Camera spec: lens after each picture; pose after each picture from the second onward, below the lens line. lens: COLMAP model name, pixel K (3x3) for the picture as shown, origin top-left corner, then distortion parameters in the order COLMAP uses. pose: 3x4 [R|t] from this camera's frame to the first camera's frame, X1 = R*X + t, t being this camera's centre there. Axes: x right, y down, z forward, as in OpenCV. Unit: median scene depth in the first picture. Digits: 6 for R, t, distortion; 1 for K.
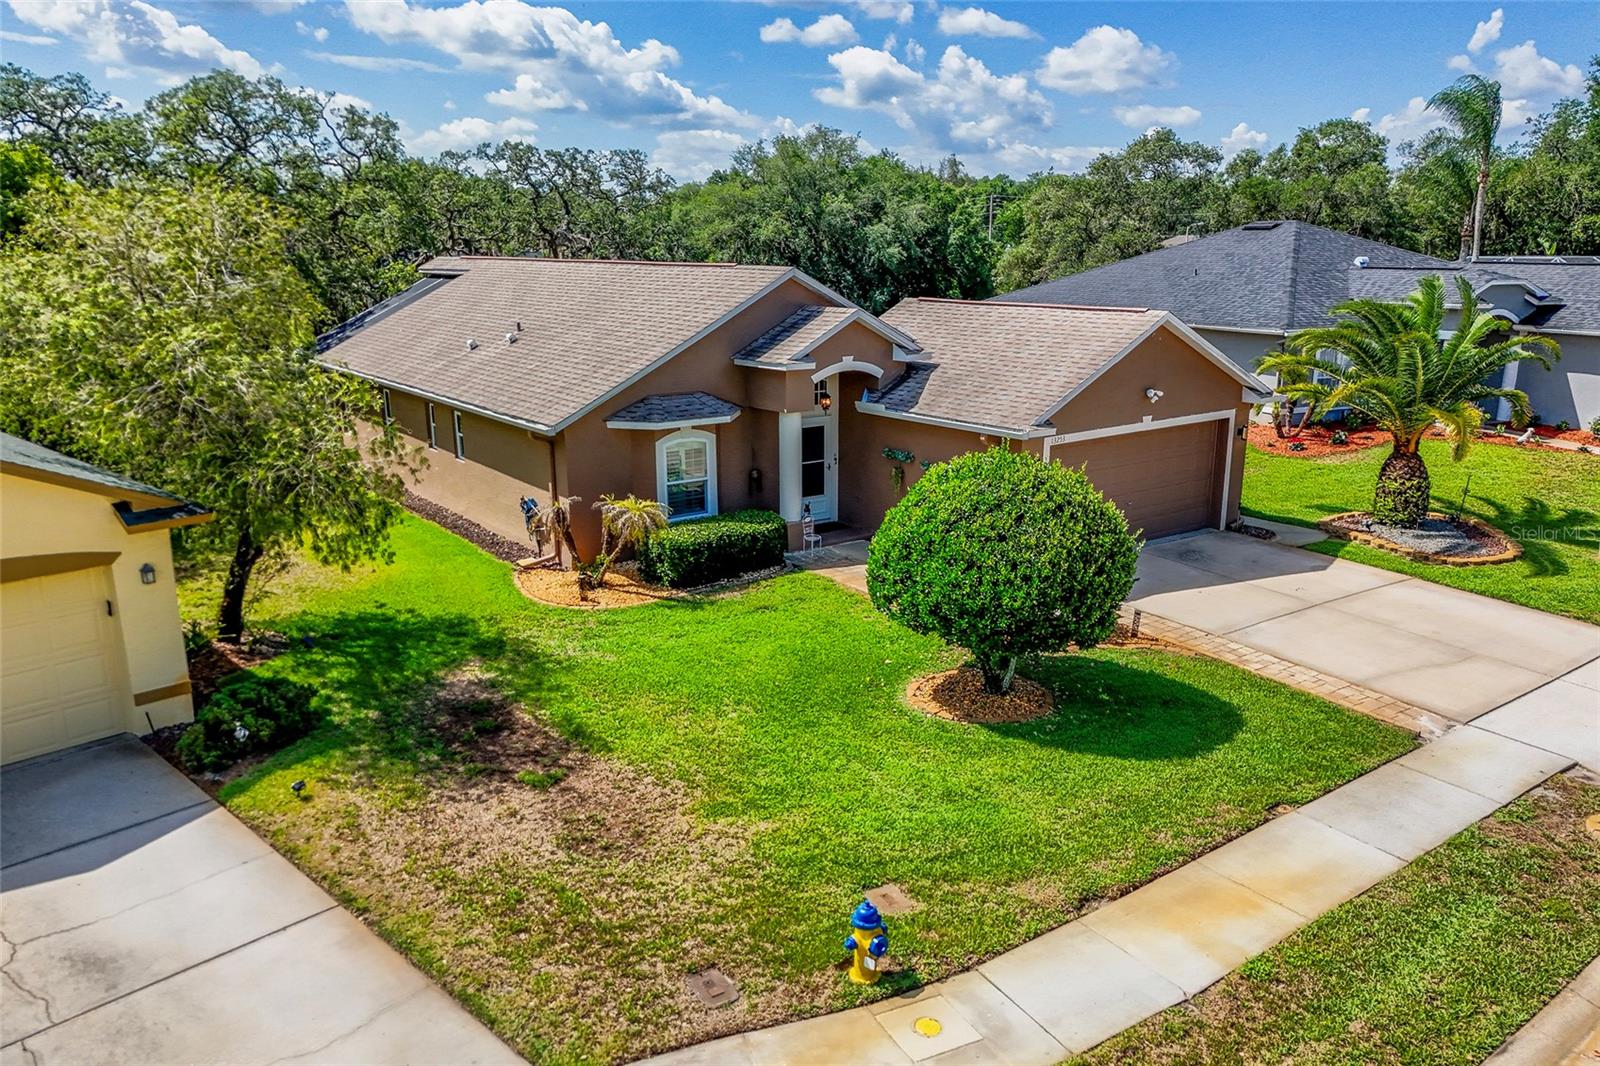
lens RADIAL K [[1172.3, 0, 796.7], [0, 1172.3, 605.3], [0, 0, 1]] dist [0.055918, -0.038951]
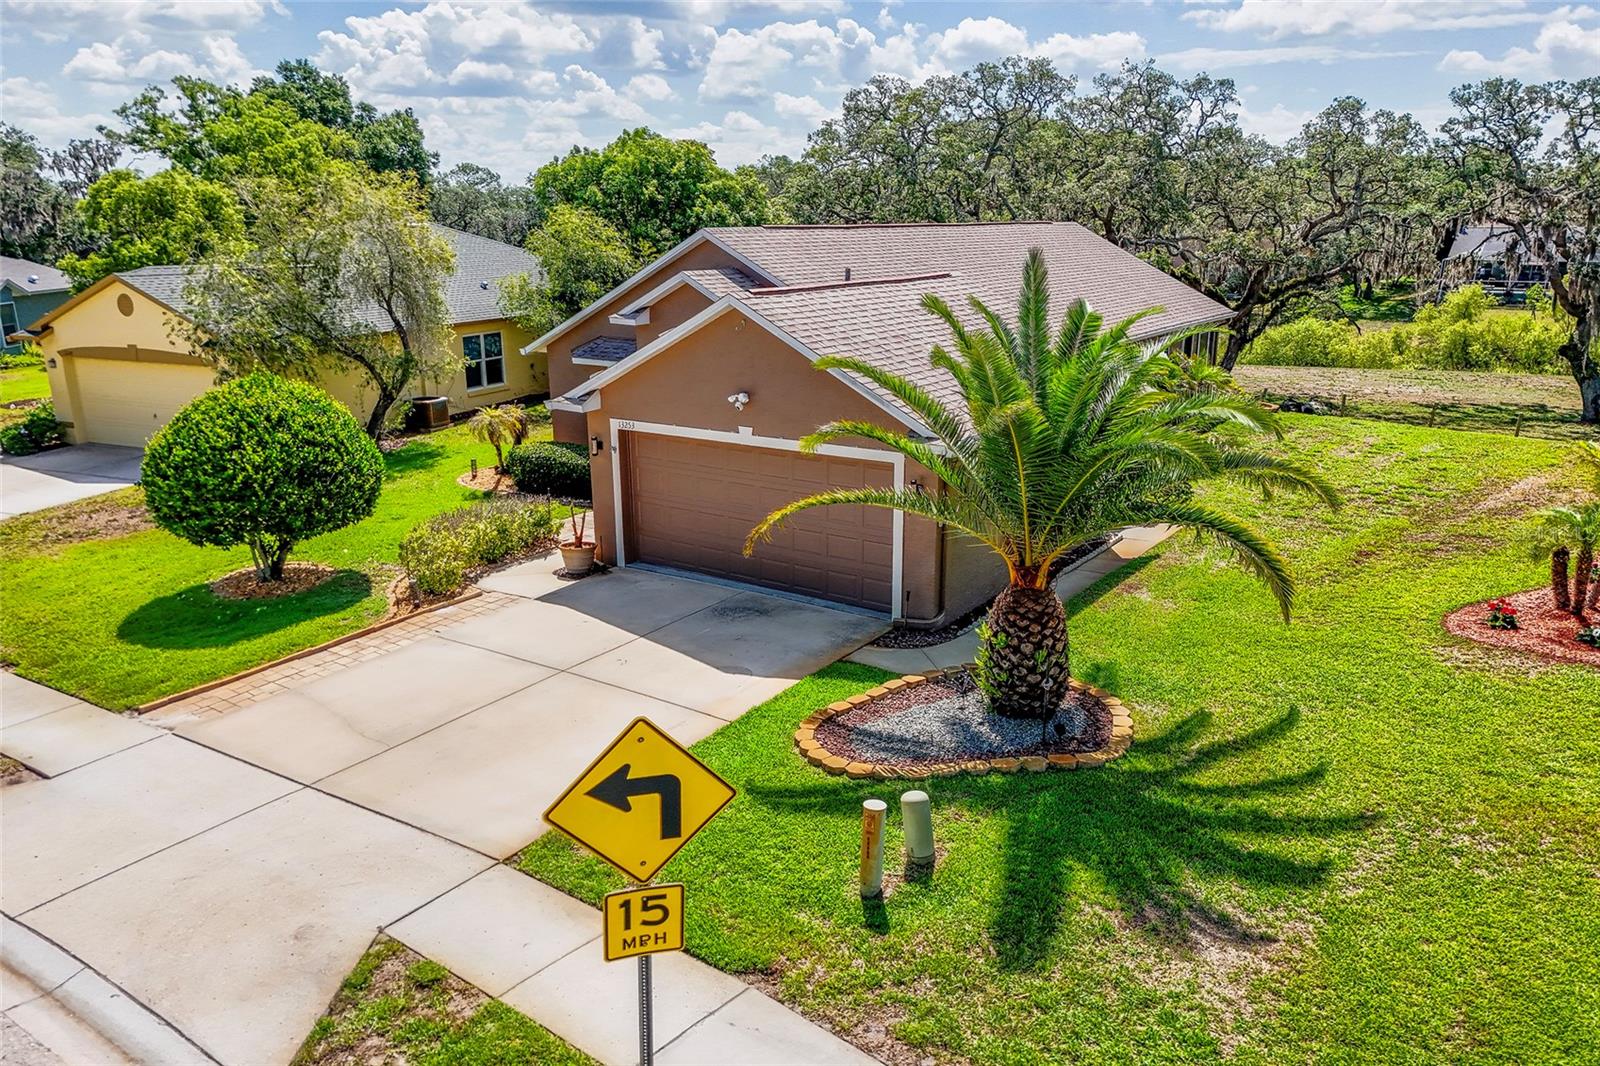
lens RADIAL K [[1172.3, 0, 796.7], [0, 1172.3, 605.3], [0, 0, 1]] dist [0.055918, -0.038951]
pose [[0.336375, 0.294644, -0.894448, 1.555902], [-0.282110, 0.937703, 0.202799, -0.321848], [0.898480, 0.184117, 0.398542, 1.083719]]
